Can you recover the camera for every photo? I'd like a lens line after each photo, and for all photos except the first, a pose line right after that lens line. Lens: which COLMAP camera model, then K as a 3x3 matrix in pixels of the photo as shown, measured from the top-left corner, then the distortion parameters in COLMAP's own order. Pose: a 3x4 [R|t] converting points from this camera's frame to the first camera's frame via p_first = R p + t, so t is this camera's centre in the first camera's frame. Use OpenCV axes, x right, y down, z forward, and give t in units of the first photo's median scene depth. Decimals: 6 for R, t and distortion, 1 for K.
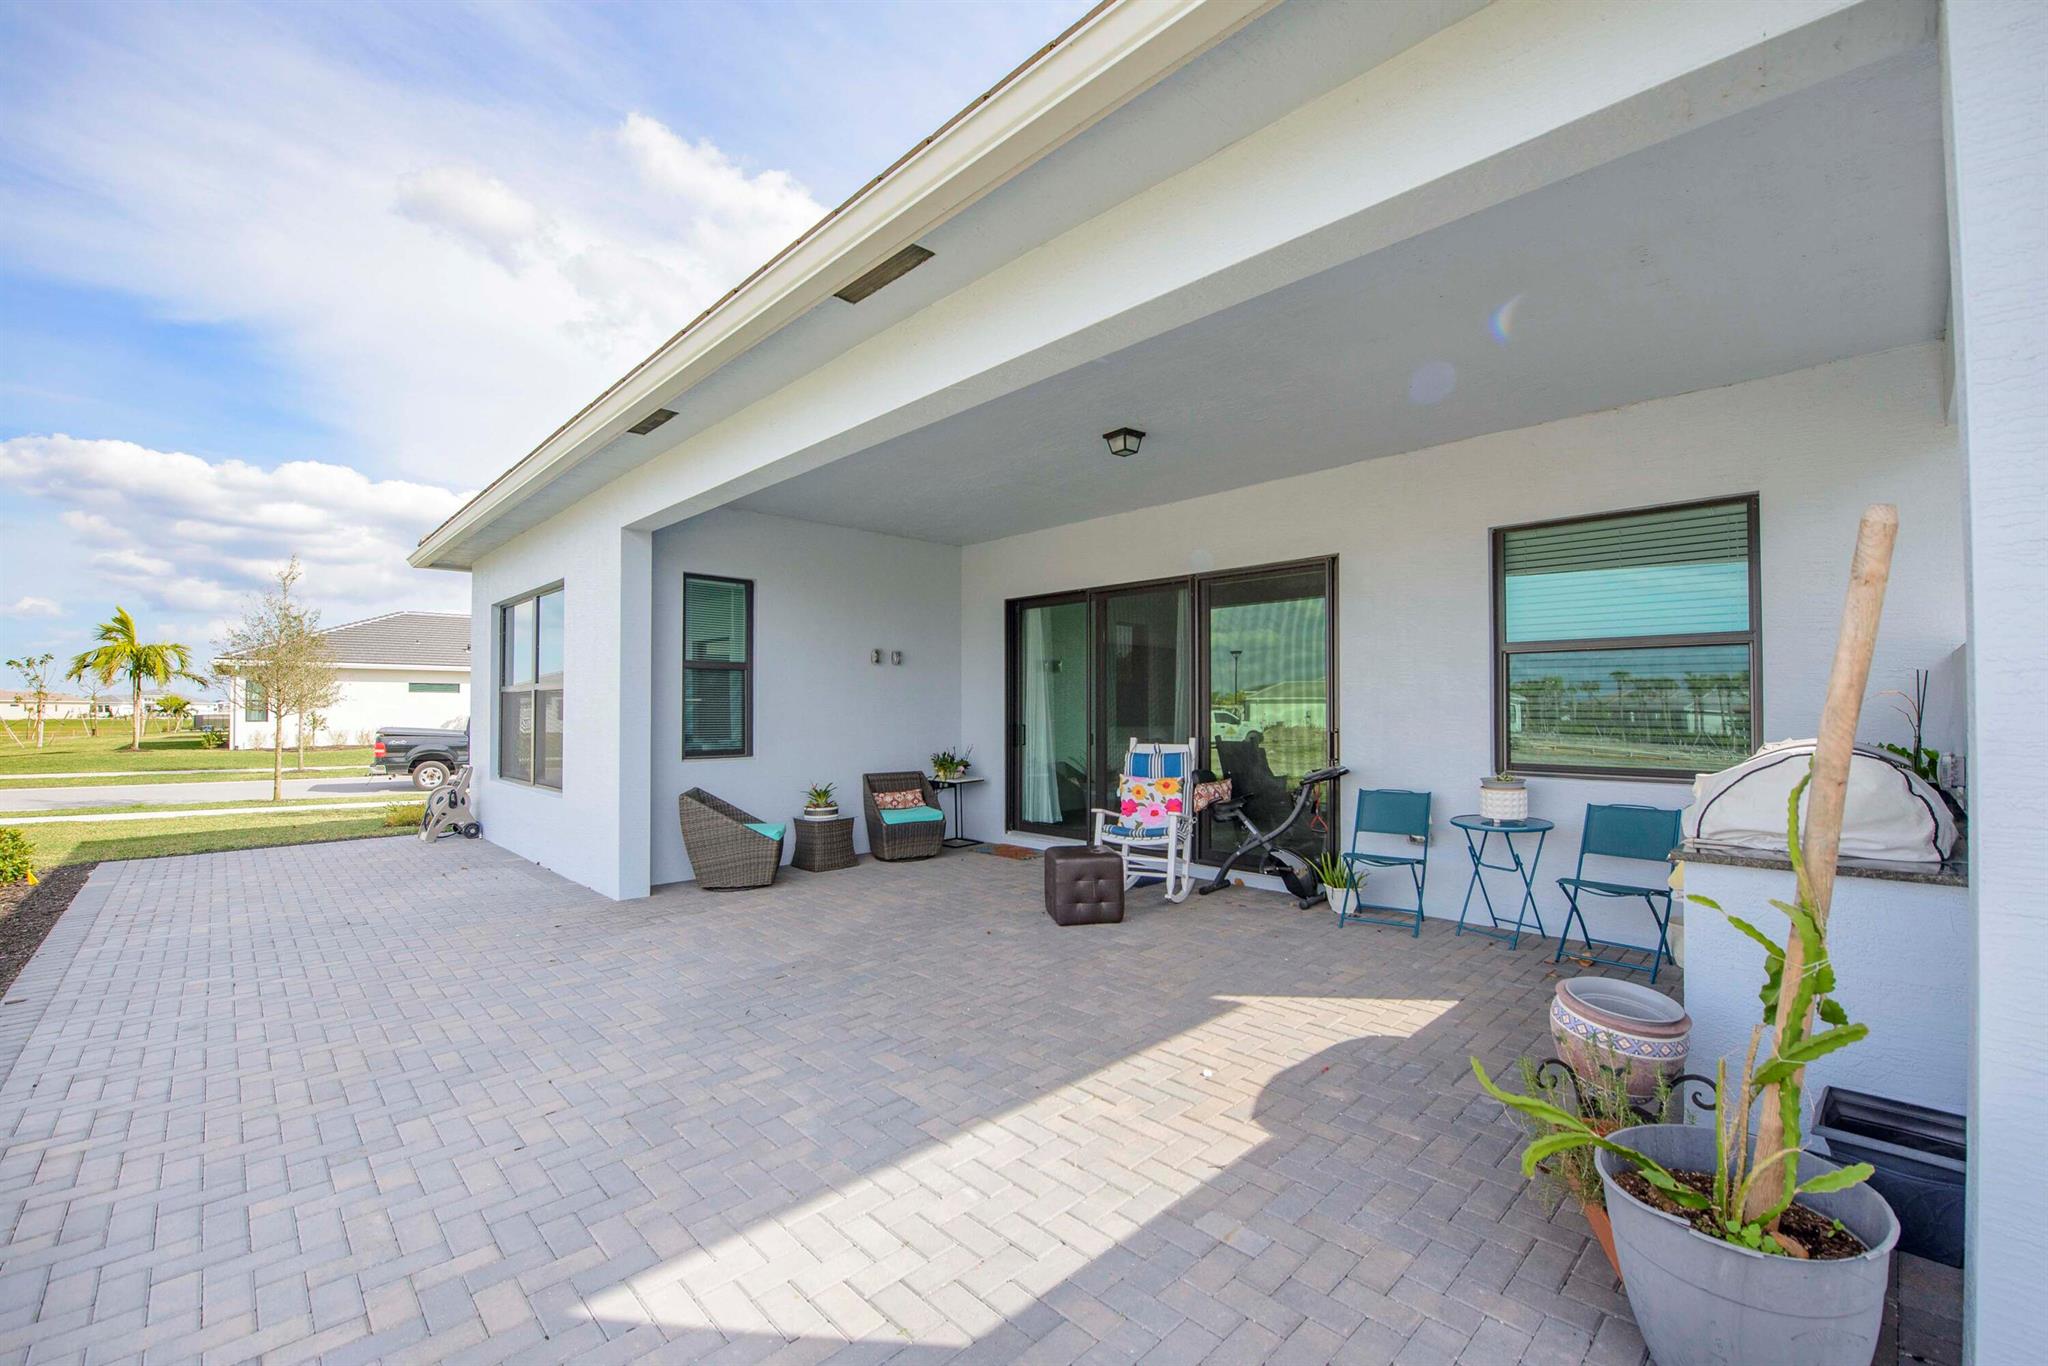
lens RADIAL K [[846.4, 0, 1021.0], [0, 846.4, 695.4], [0, 0, 1]] dist [-0.022967, -0.000442]
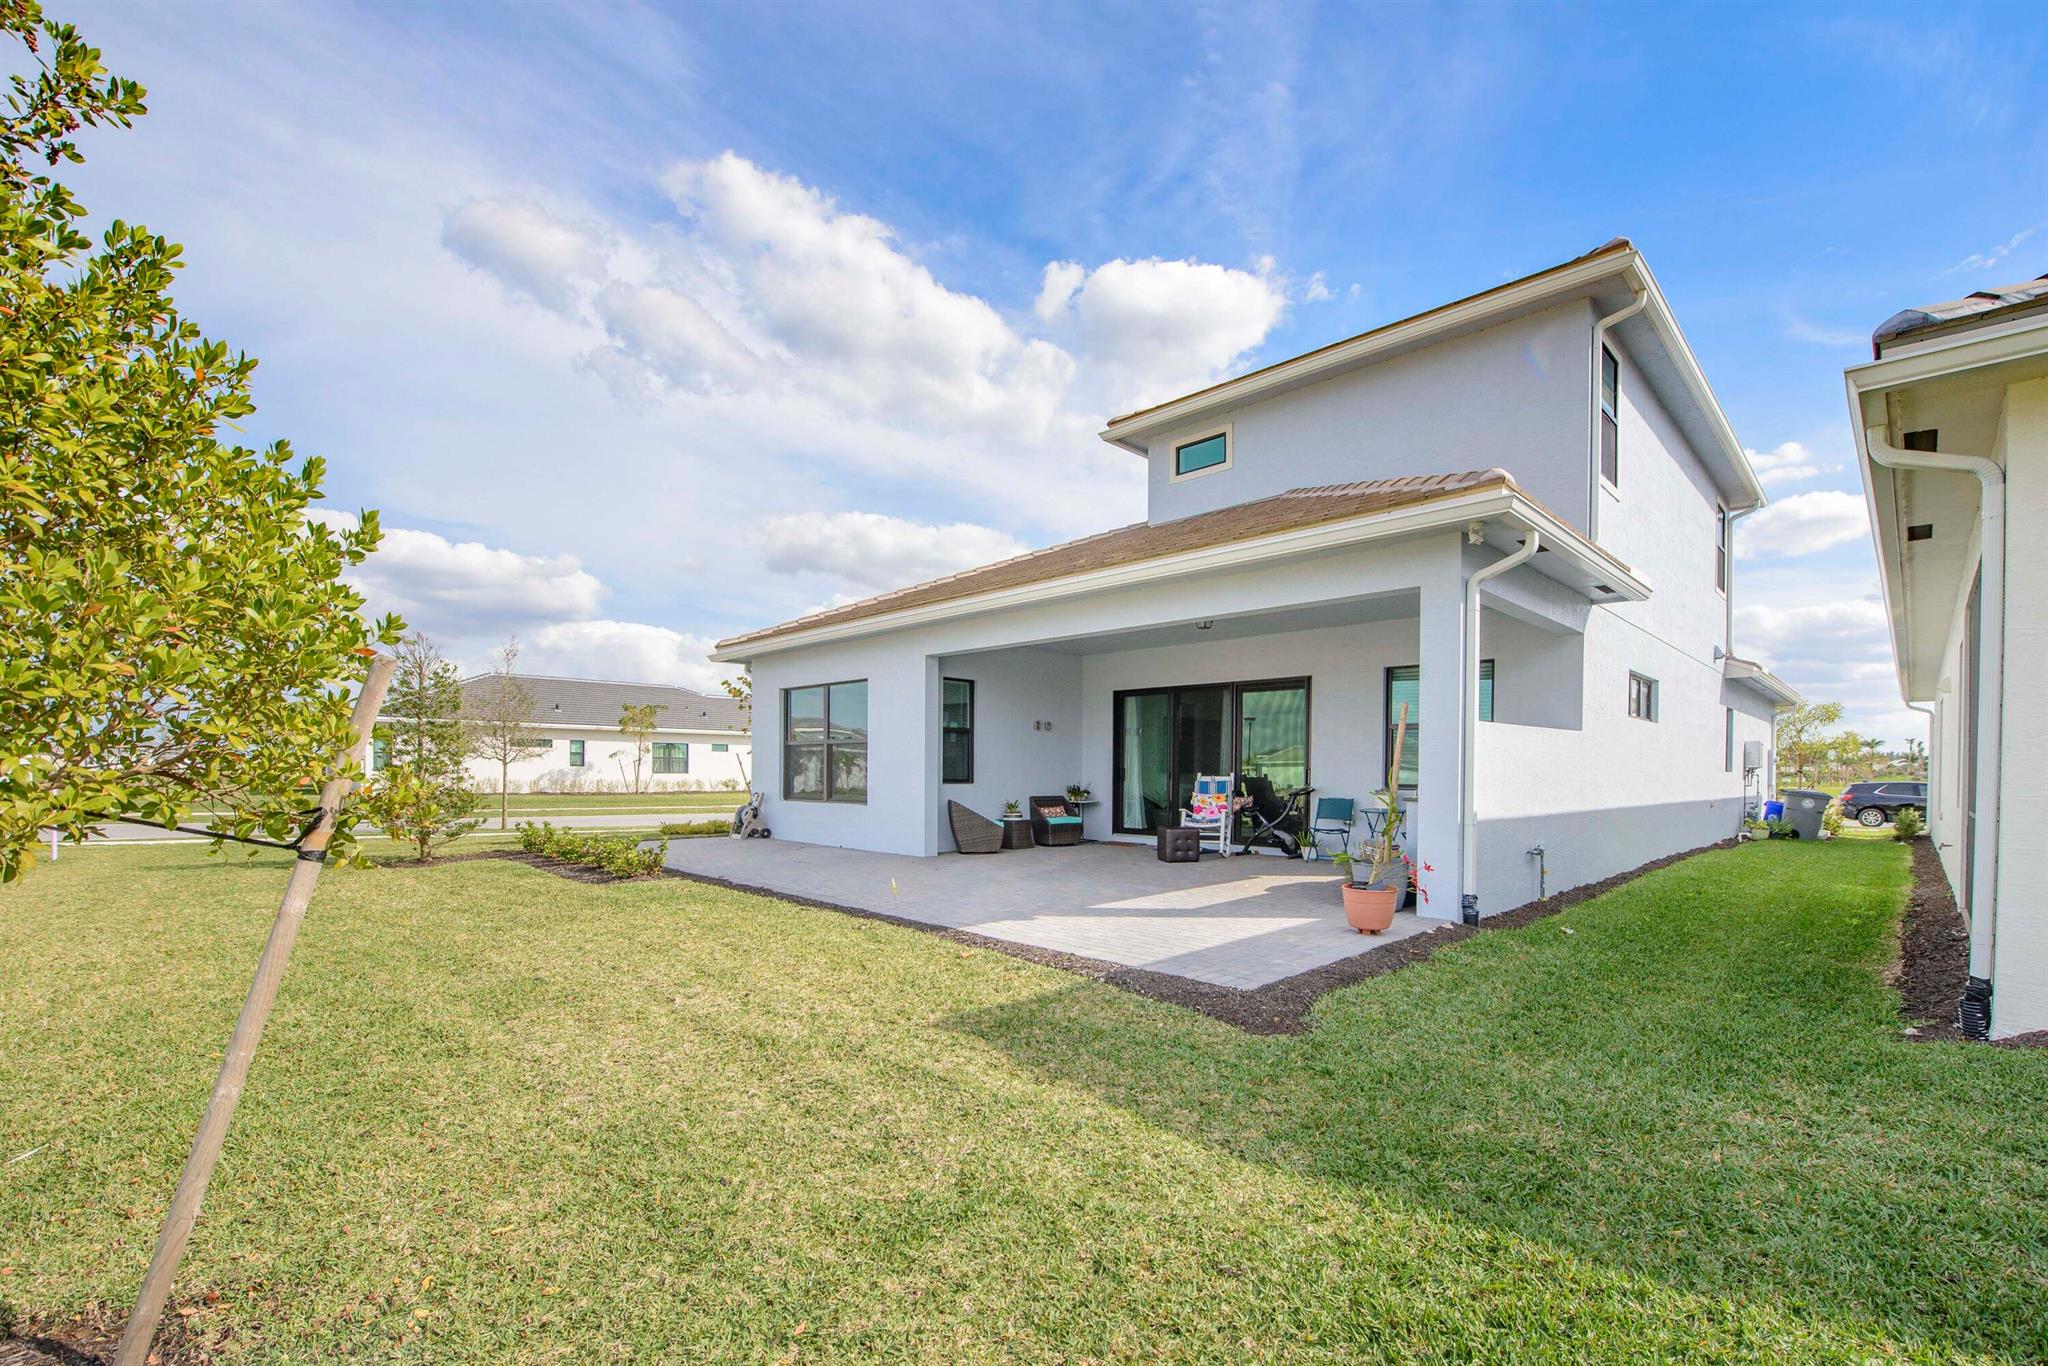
lens RADIAL K [[846.4, 0, 1040.4], [0, 846.4, 748.9], [0, 0, 1]] dist [-0.022967, -0.000442]
pose [[0.999909, 0.011255, 0.007374, -0.223873], [-0.011177, 0.999882, -0.010554, 0.021195], [-0.007491, 0.010471, 0.999917, -0.821215]]
